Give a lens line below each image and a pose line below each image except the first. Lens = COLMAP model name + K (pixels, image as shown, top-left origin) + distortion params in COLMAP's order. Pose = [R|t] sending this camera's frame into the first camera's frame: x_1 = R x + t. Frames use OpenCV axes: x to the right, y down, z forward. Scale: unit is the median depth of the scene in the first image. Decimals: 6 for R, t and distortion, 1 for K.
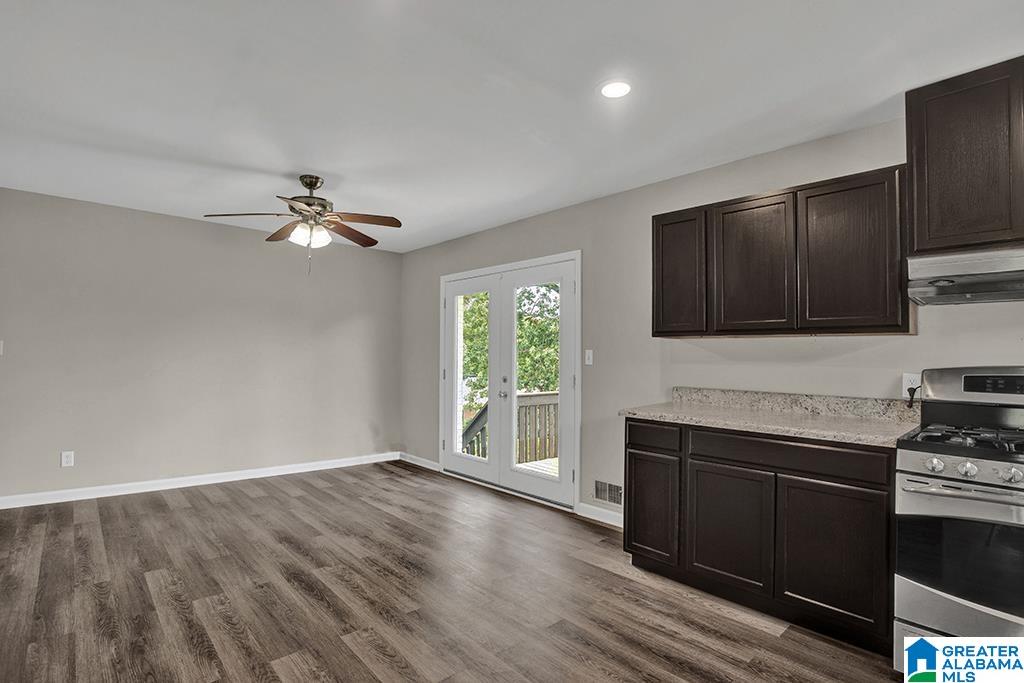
lens RADIAL K [[496.7, 0, 509.8], [0, 496.7, 353.9], [0, 0, 1]] dist [-0.022934, 0.000138]
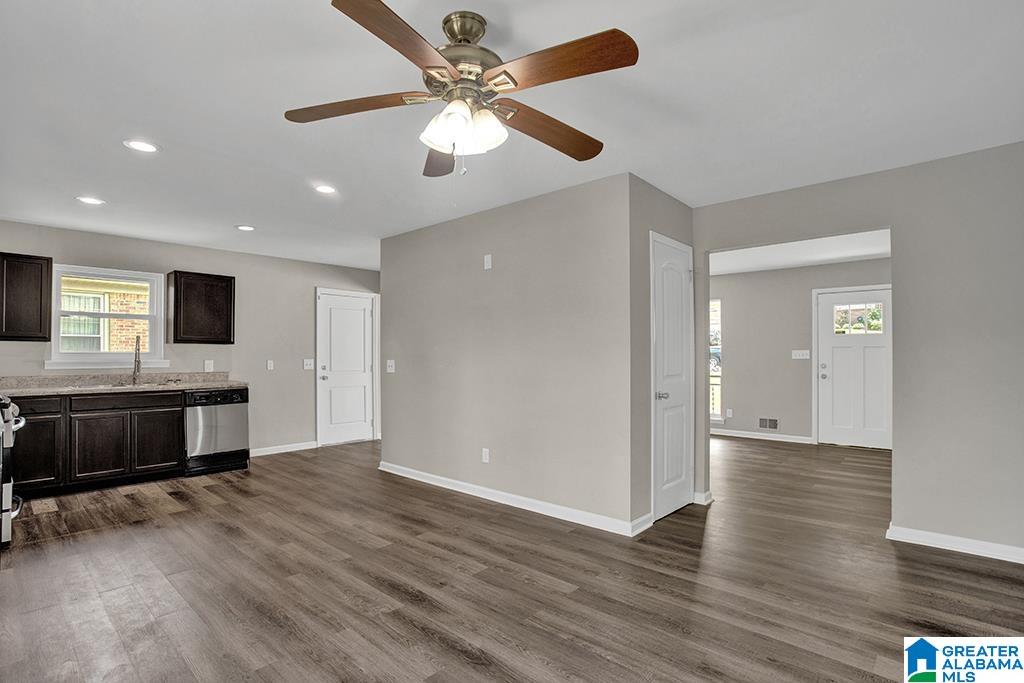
lens RADIAL K [[496.7, 0, 509.8], [0, 496.7, 353.9], [0, 0, 1]] dist [-0.022934, 0.000138]
pose [[-0.995550, -0.009083, -0.093797, -0.545119], [-0.008007, 0.999898, -0.011837, 0.008967], [0.093895, -0.011034, -0.995521, 2.038510]]
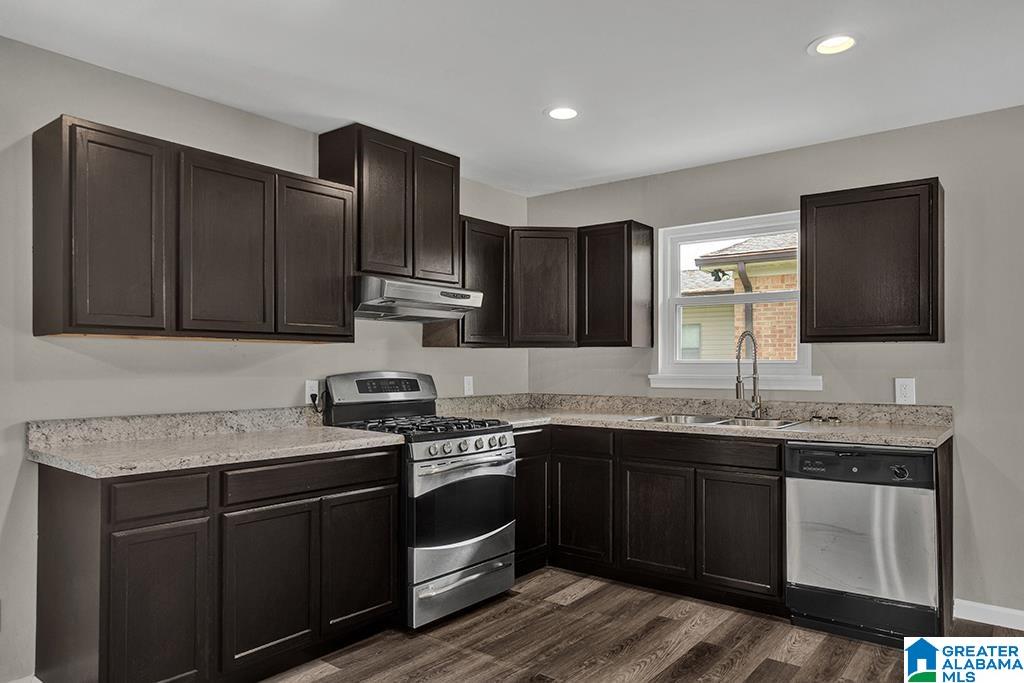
lens RADIAL K [[687.7, 0, 510.9], [0, 687.7, 362.0], [0, 0, 1]] dist [-0.002923, 0.000646]
pose [[-0.157763, -0.009048, 0.987436, -0.651835], [-0.009405, 0.999926, 0.007660, -0.014121], [-0.987432, -0.008078, -0.157837, 0.745691]]
